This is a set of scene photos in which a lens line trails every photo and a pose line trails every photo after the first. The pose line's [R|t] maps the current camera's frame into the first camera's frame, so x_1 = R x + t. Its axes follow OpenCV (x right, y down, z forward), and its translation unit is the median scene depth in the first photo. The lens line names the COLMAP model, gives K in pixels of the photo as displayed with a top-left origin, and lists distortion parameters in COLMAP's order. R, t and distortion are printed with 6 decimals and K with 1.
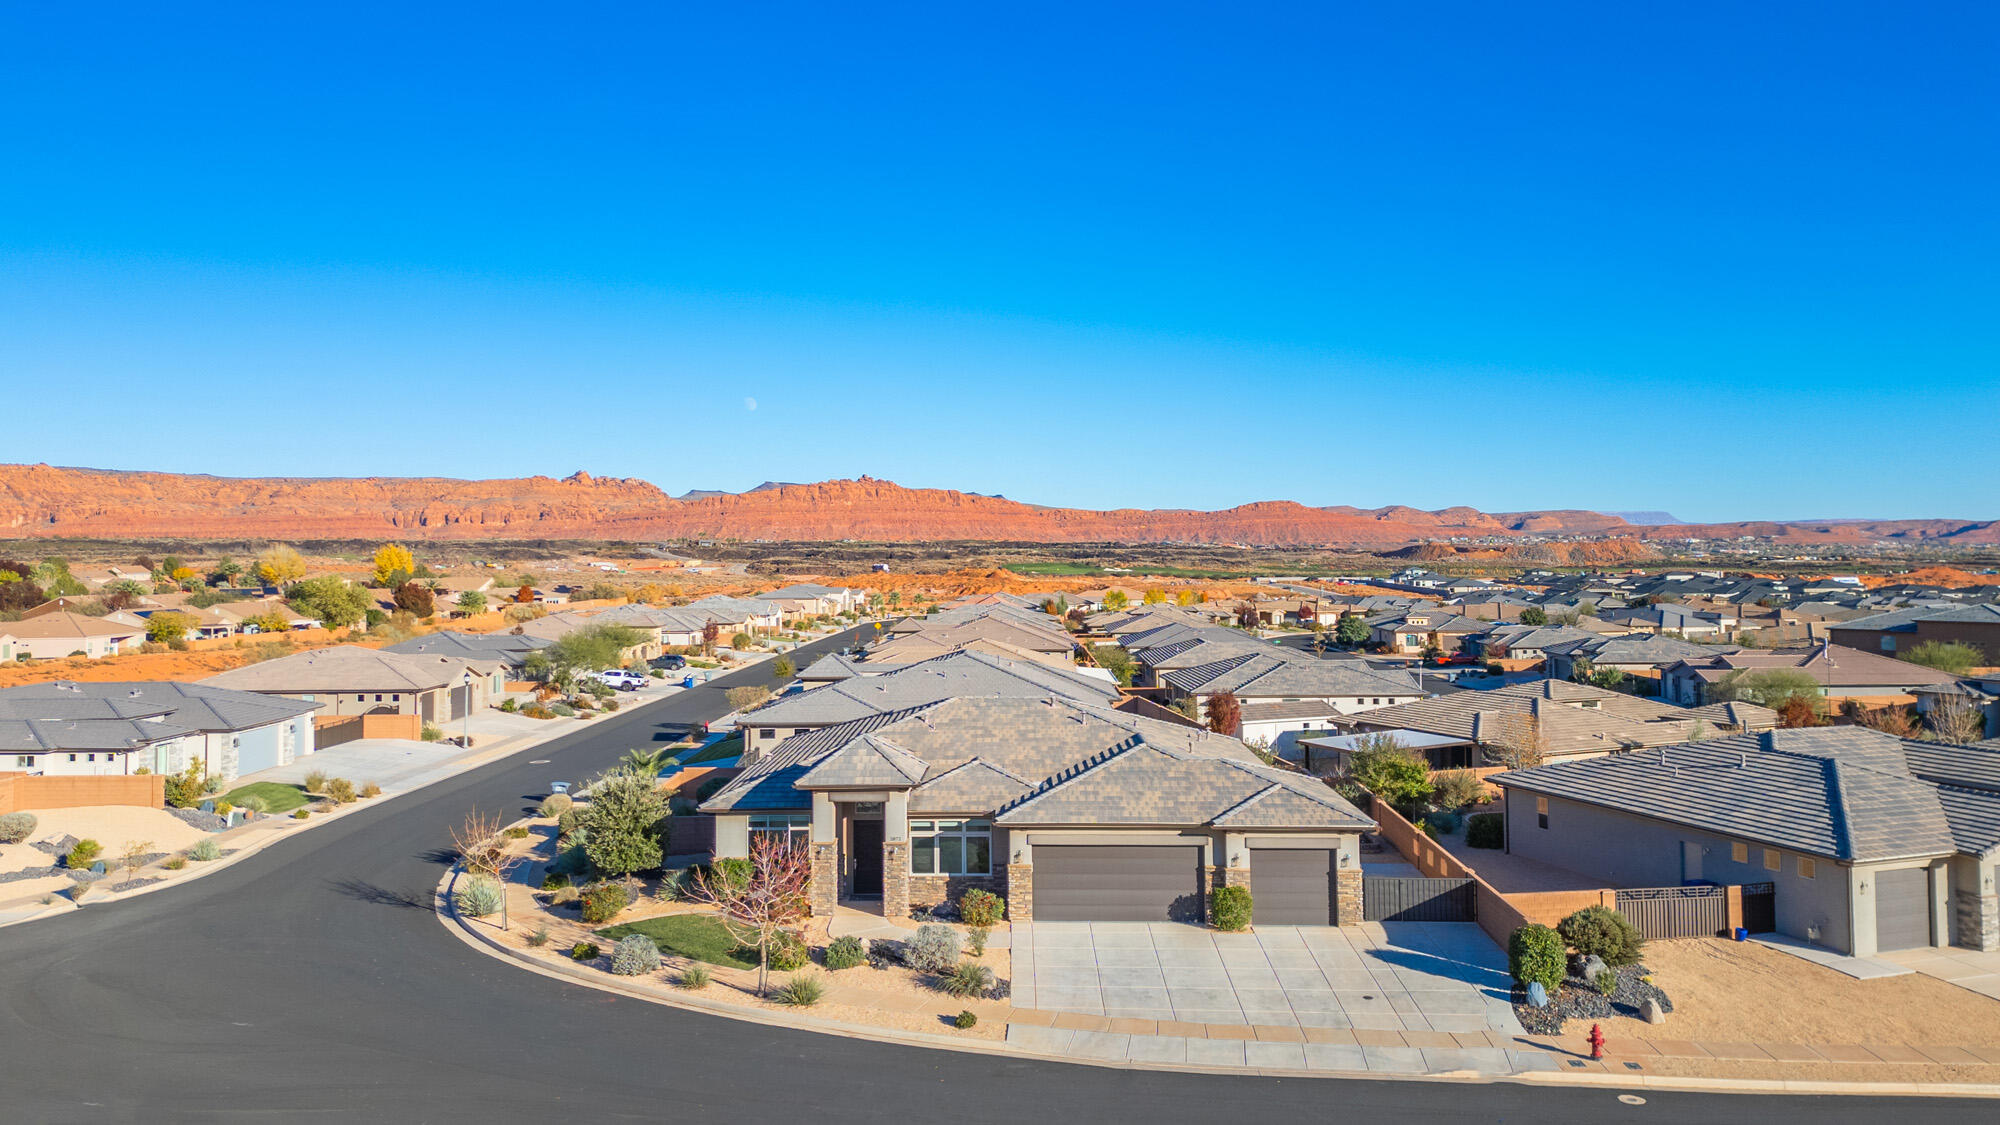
lens RADIAL K [[1491.5, 0, 999.7], [0, 1491.5, 560.8], [0, 0, 1]] dist [0.071926, -0.062908]
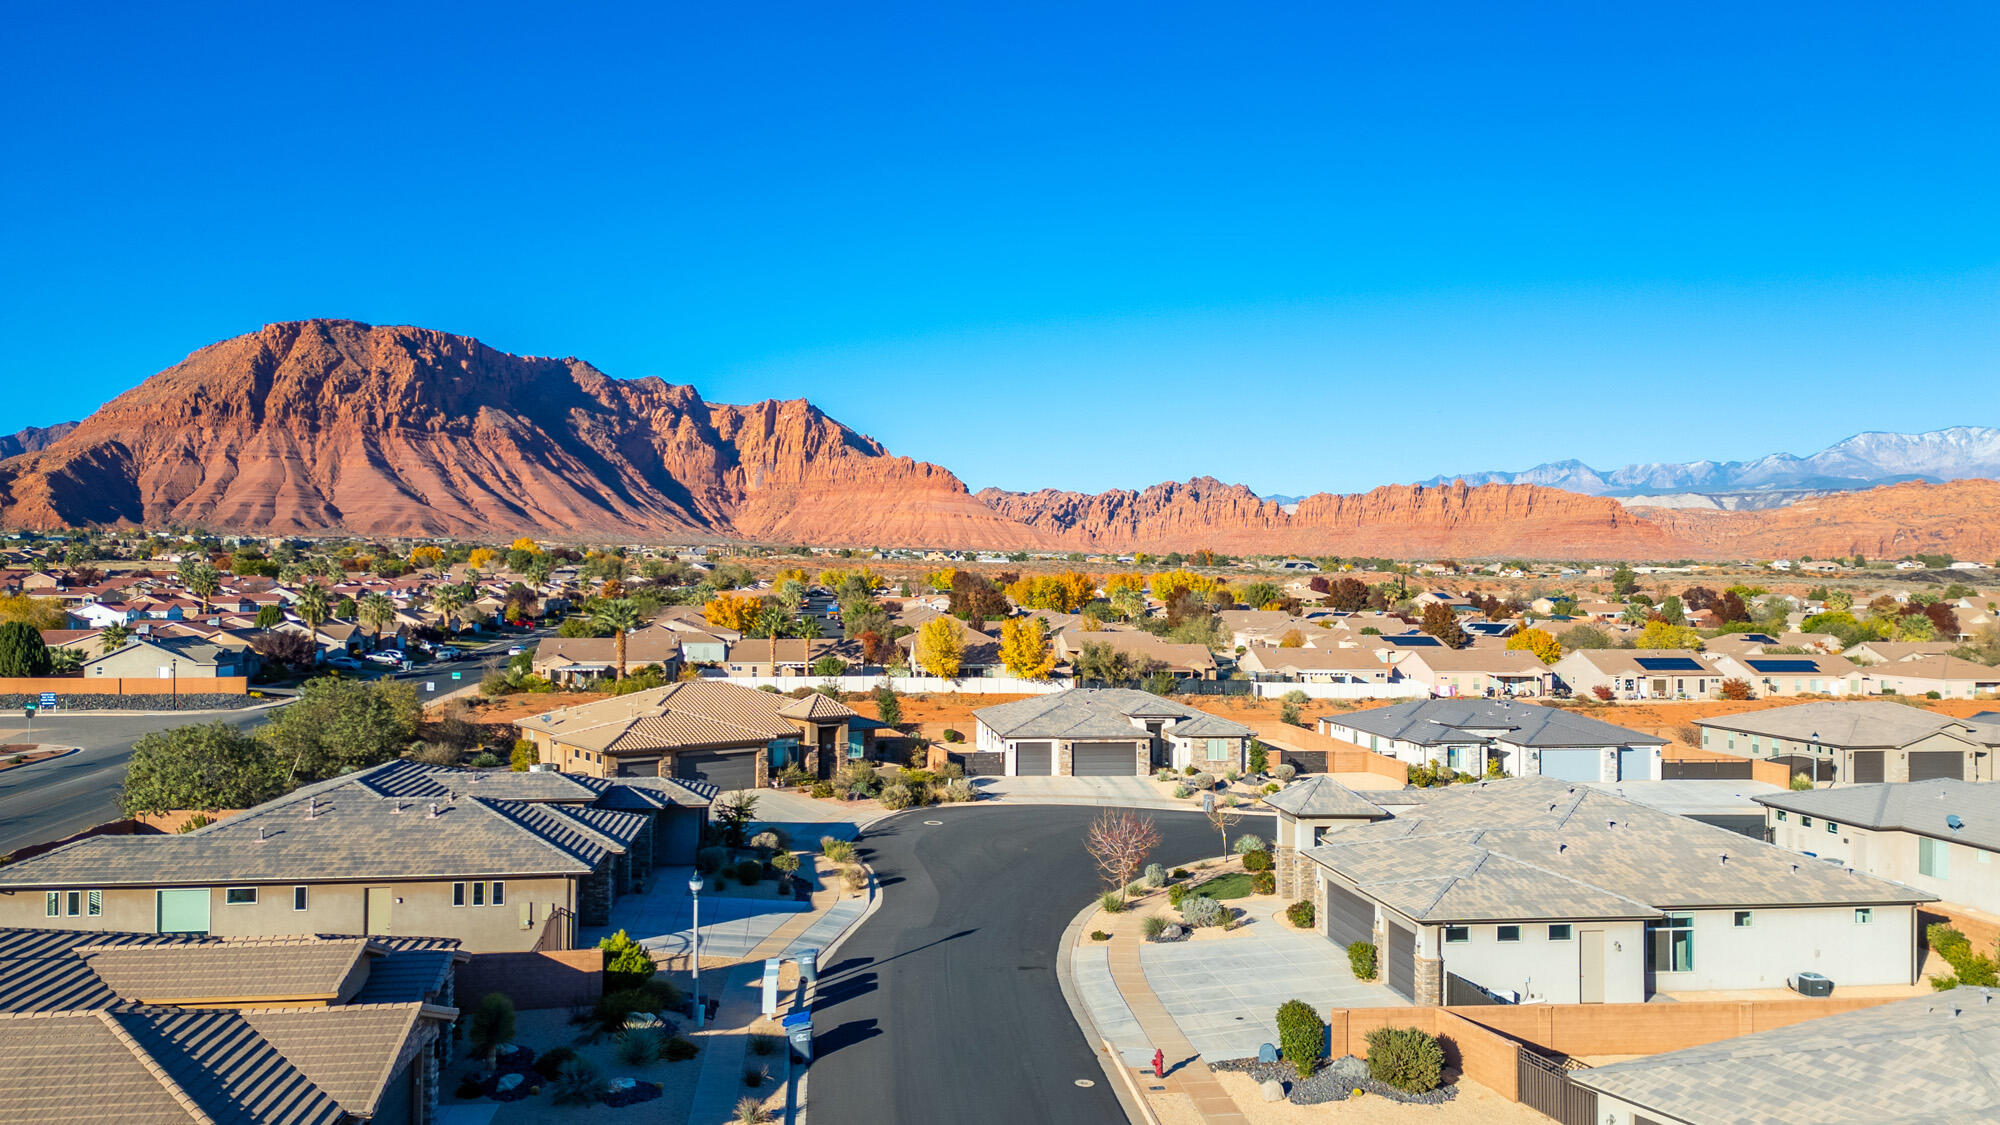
lens RADIAL K [[1491.5, 0, 990.6], [0, 1491.5, 563.8], [0, 0, 1]] dist [0.071926, -0.062908]
pose [[0.137085, -0.000632, -0.990559, 0.515963], [-0.013723, 0.999903, -0.002538, -0.028124], [0.990464, 0.013941, 0.137063, 0.222709]]
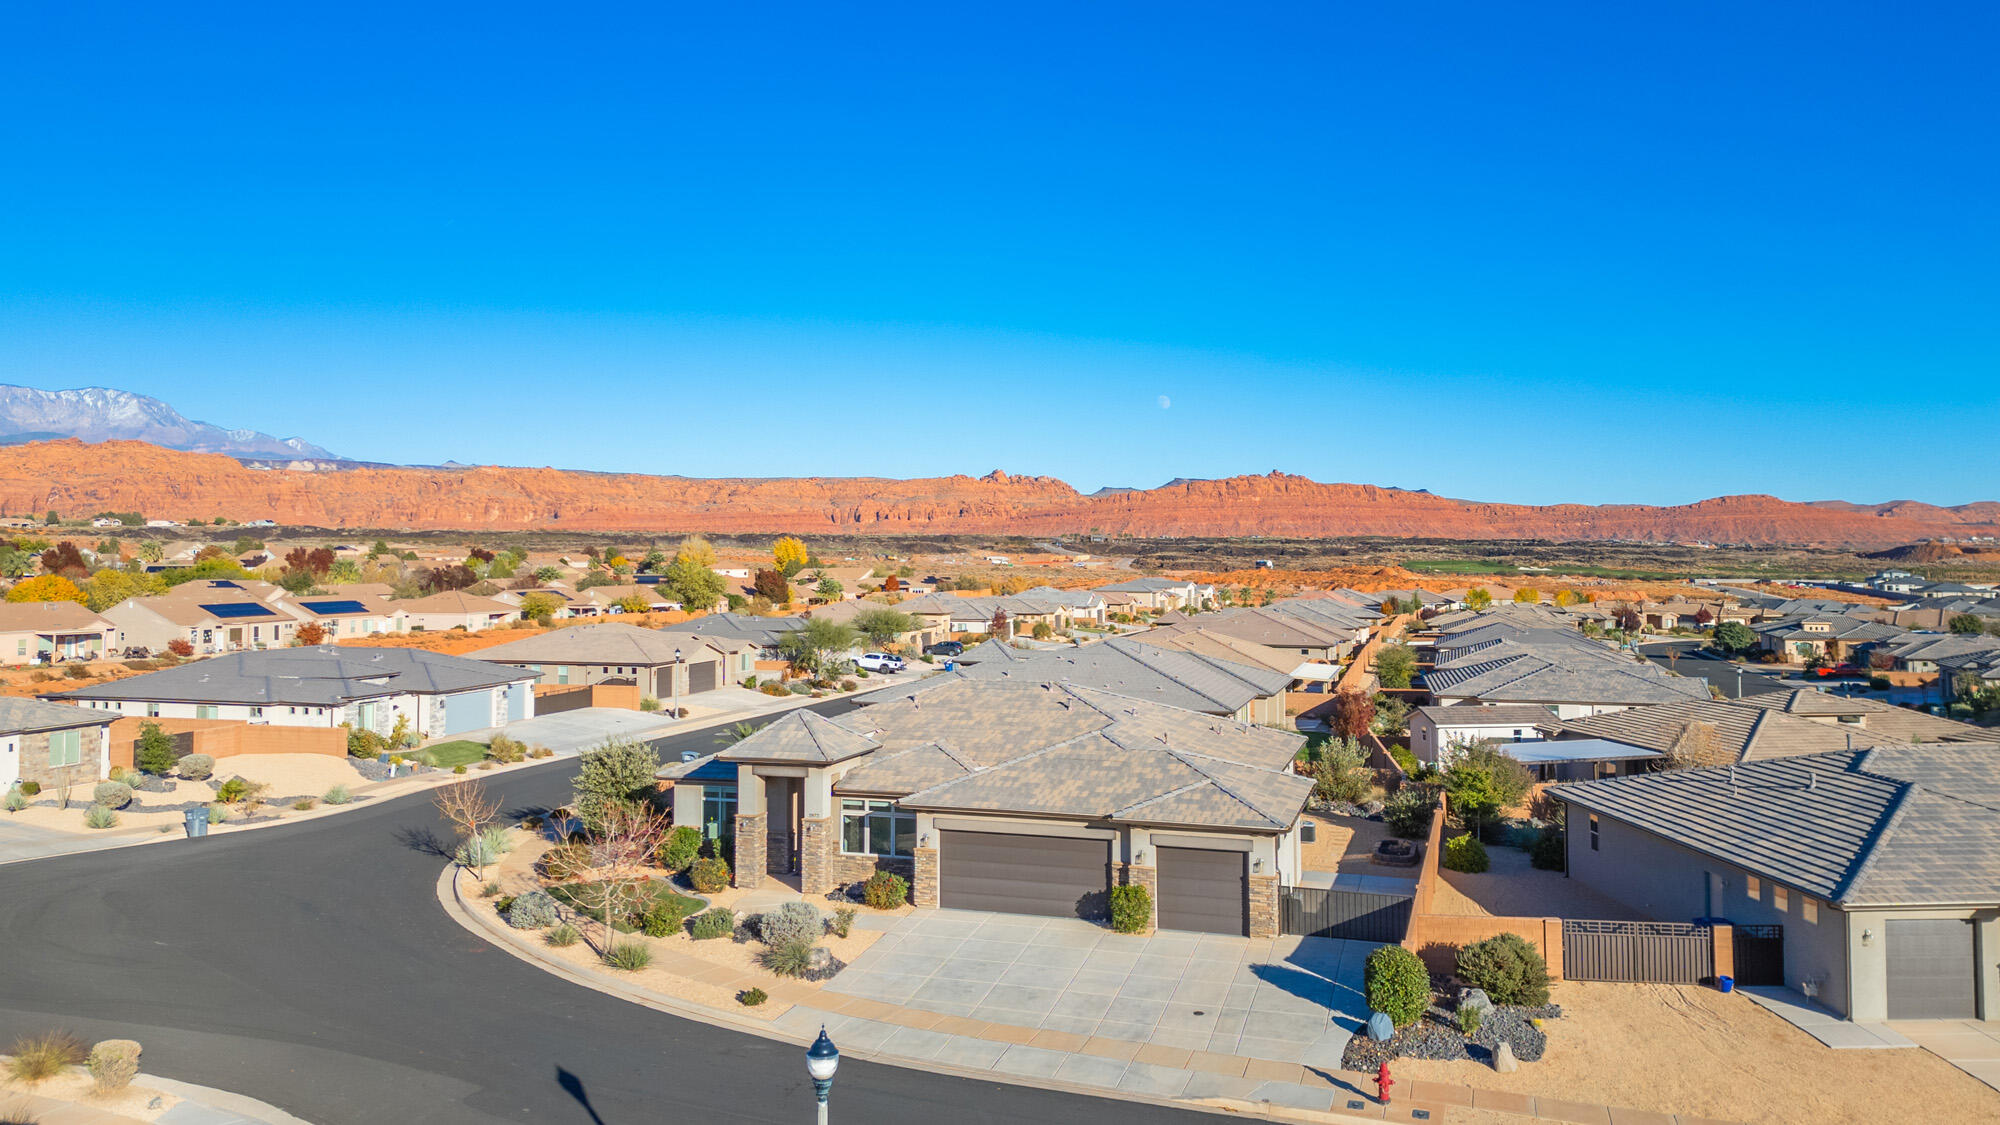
lens RADIAL K [[1491.5, 0, 1005.8], [0, 1491.5, 559.5], [0, 0, 1]] dist [0.071926, -0.062908]
pose [[0.960234, 0.008597, -0.279065, 0.136759], [-0.008357, 0.999963, 0.002048, 0.005407], [0.279072, 0.000366, 0.960270, 0.033958]]
